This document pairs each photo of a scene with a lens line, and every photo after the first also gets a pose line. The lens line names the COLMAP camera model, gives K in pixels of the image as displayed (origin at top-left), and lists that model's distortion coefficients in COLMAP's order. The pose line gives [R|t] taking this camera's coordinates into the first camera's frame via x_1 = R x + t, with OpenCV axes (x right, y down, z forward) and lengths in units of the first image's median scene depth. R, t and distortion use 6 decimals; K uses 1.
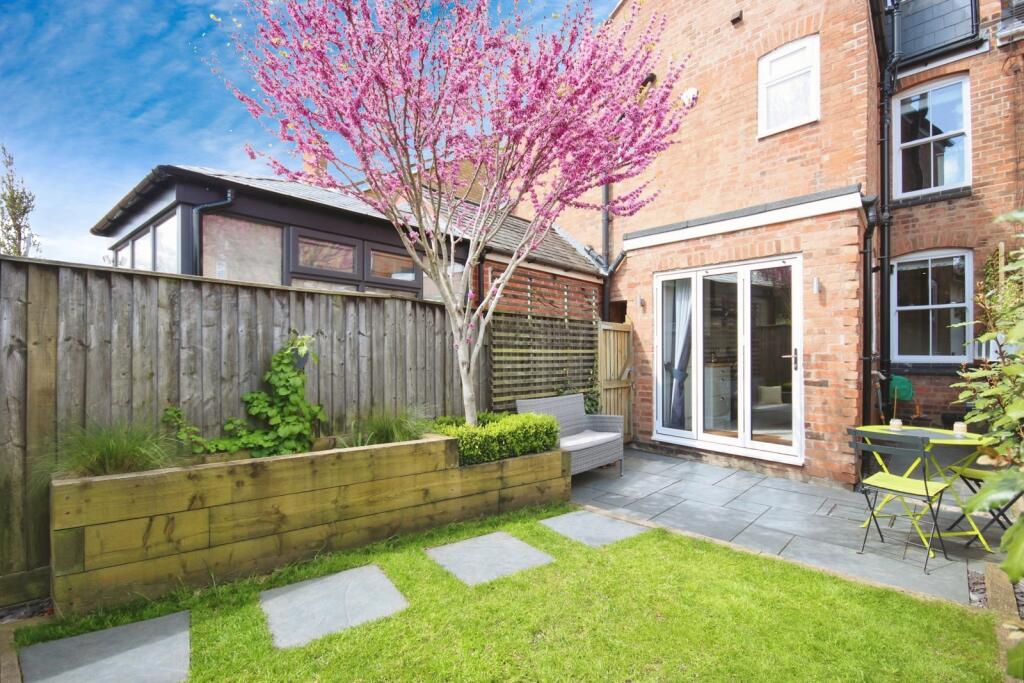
lens RADIAL K [[475.8, 0, 530.4], [0, 475.8, 359.2], [0, 0, 1]] dist [-0.003392, -0.000238]
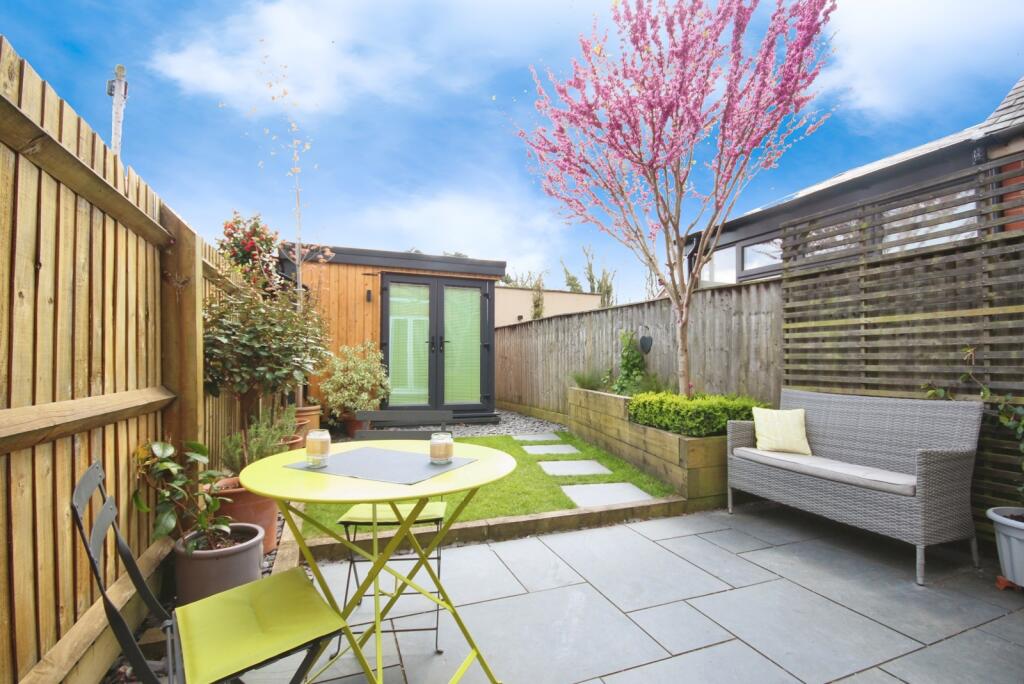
lens RADIAL K [[475.8, 0, 514.0], [0, 475.8, 349.7], [0, 0, 1]] dist [-0.003392, -0.000238]
pose [[-0.447707, -0.014251, -0.894067, 0.732933], [-0.000167, 0.999874, -0.015854, 0.029734], [0.894180, -0.006949, -0.447653, 0.810277]]
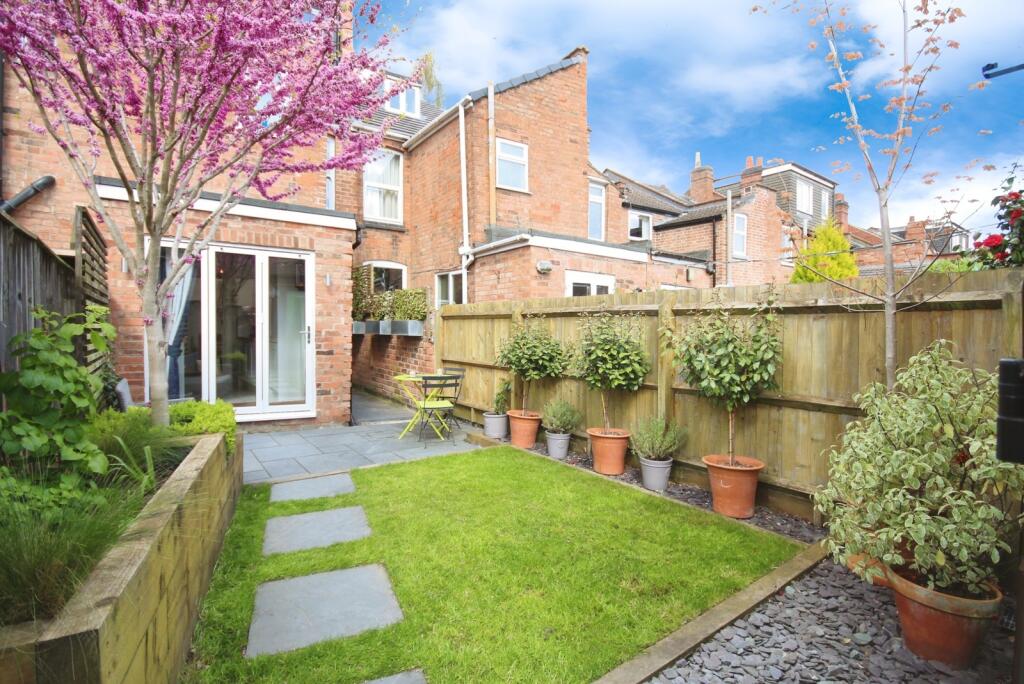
lens RADIAL K [[475.8, 0, 512.3], [0, 475.8, 338.9], [0, 0, 1]] dist [-0.003392, -0.000238]
pose [[0.189463, -0.012356, 0.981810, -0.613856], [-0.002930, 0.999909, 0.013149, -0.007270], [-0.981883, -0.005368, 0.189410, 0.238261]]
